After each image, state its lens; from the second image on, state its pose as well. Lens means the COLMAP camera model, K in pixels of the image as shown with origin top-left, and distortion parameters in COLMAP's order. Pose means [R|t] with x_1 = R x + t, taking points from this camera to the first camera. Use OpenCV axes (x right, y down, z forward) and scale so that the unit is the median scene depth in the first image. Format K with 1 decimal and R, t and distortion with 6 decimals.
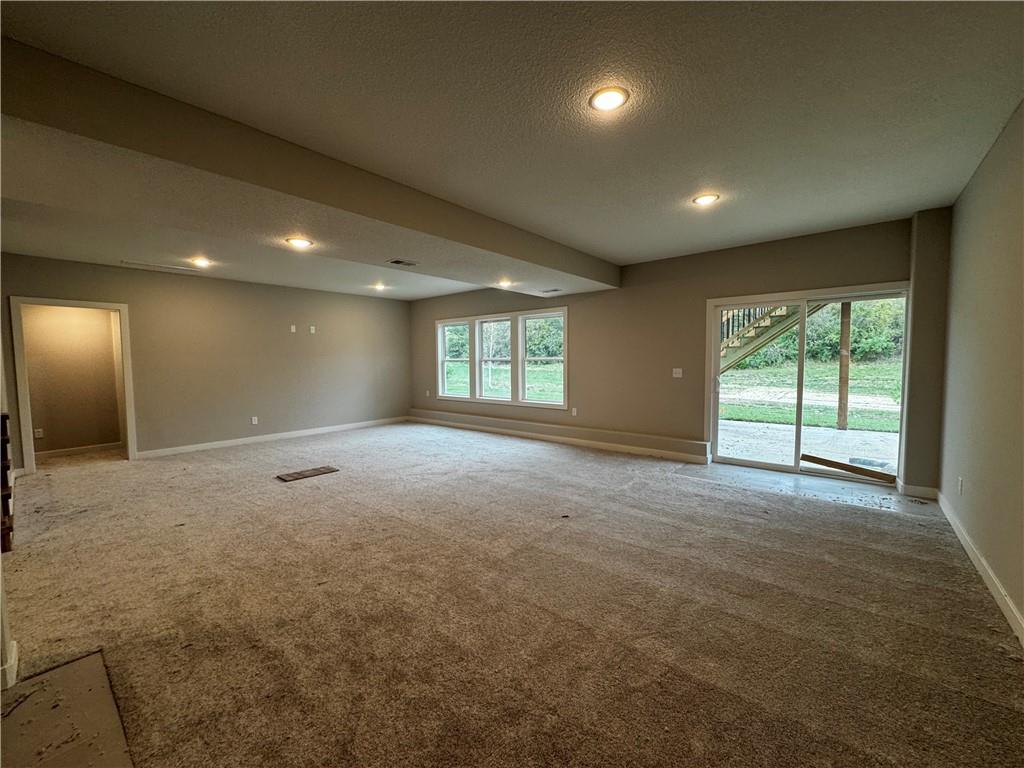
lens RADIAL K [[407.1, 0, 507.6], [0, 407.1, 385.1], [0, 0, 1]] dist [-0.003379, -0.000027]
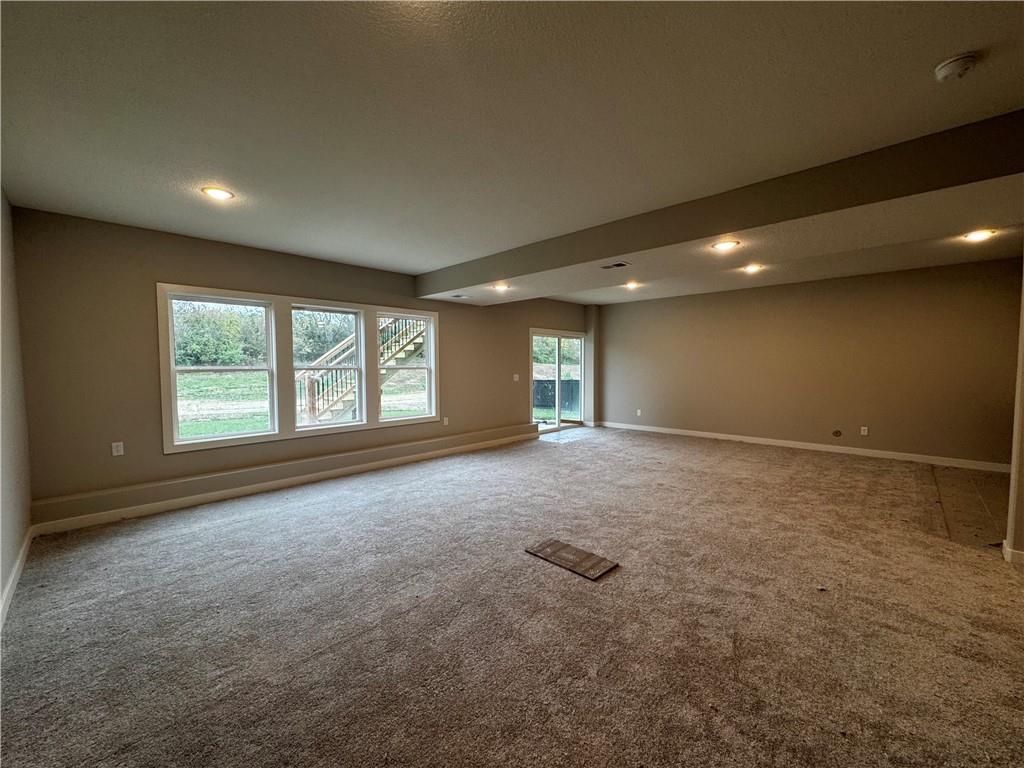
lens RADIAL K [[407.1, 0, 504.1], [0, 407.1, 384.2], [0, 0, 1]] dist [-0.003379, -0.000027]
pose [[0.082176, -0.023297, 0.996346, -0.783961], [0.080754, 0.996595, 0.016642, -0.027525], [-0.993341, 0.079092, 0.083777, 0.765543]]
